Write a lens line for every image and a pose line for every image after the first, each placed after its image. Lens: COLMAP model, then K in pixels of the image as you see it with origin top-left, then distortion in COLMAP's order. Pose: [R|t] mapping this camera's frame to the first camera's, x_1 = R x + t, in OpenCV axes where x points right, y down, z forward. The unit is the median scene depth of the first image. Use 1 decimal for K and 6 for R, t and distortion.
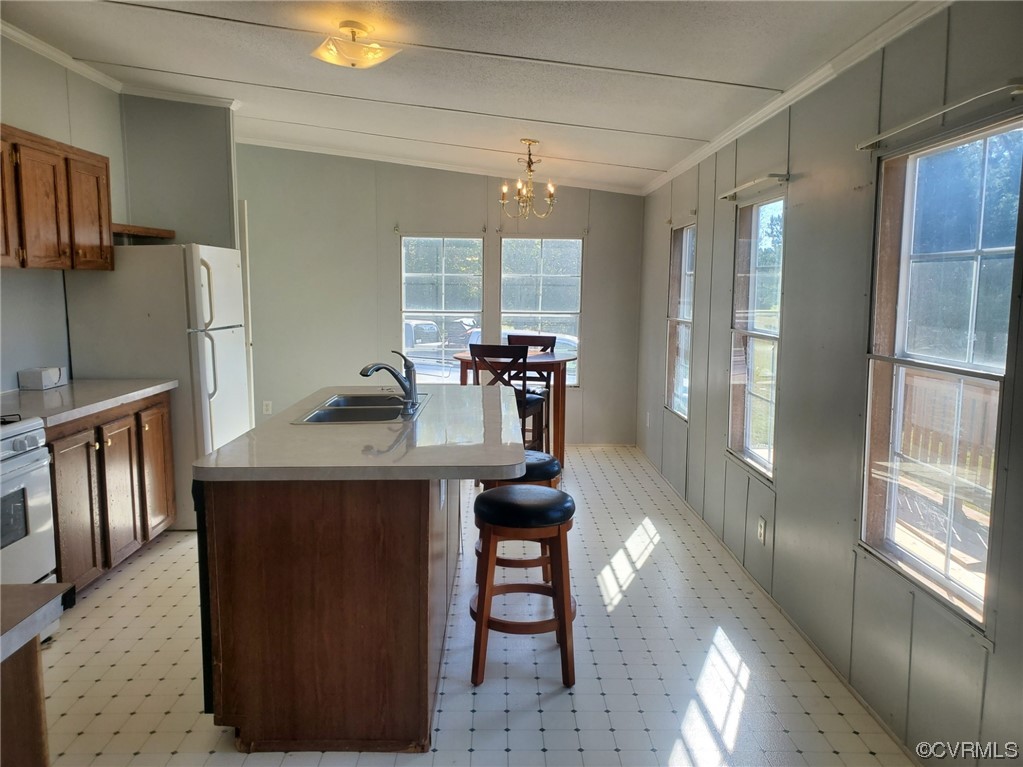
lens RADIAL K [[775.2, 0, 511.5], [0, 775.2, 383.5], [0, 0, 1]] dist [-0.003429, -0.001008]
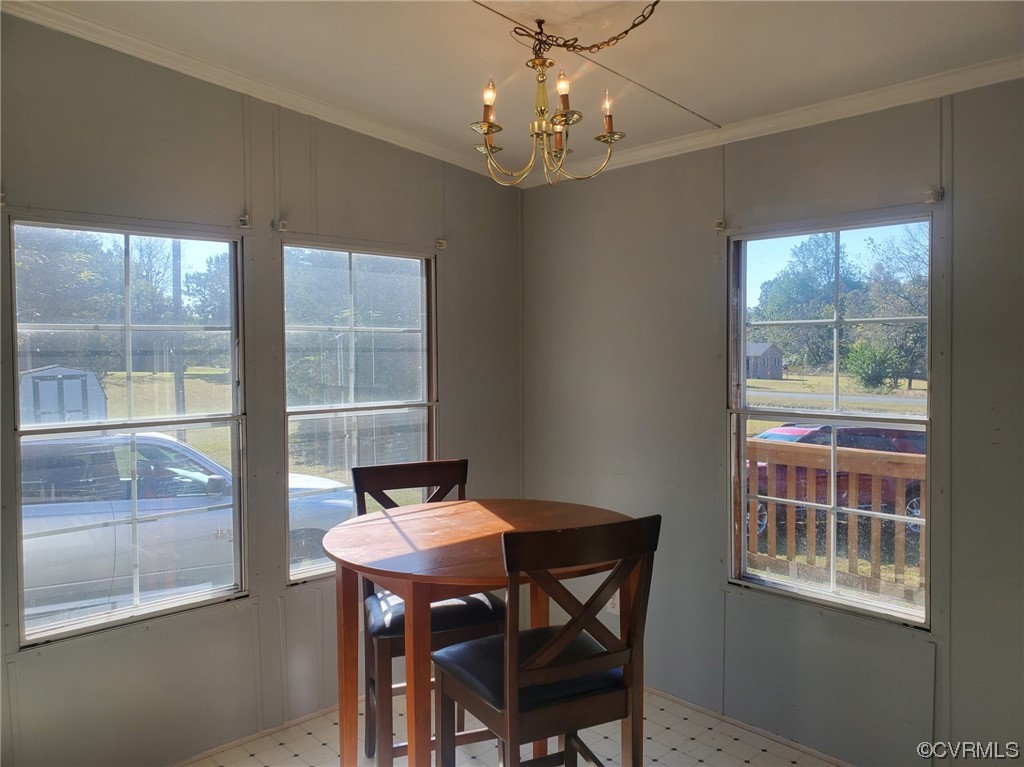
lens RADIAL K [[782.5, 0, 512.0], [0, 782.5, 383.5], [0, 0, 1]] dist [0.005293, -0.000858]
pose [[0.747469, -0.044538, 0.662802, -0.205214], [0.095488, 0.994592, -0.040853, -0.078597], [-0.657398, 0.093826, 0.747680, 0.588444]]
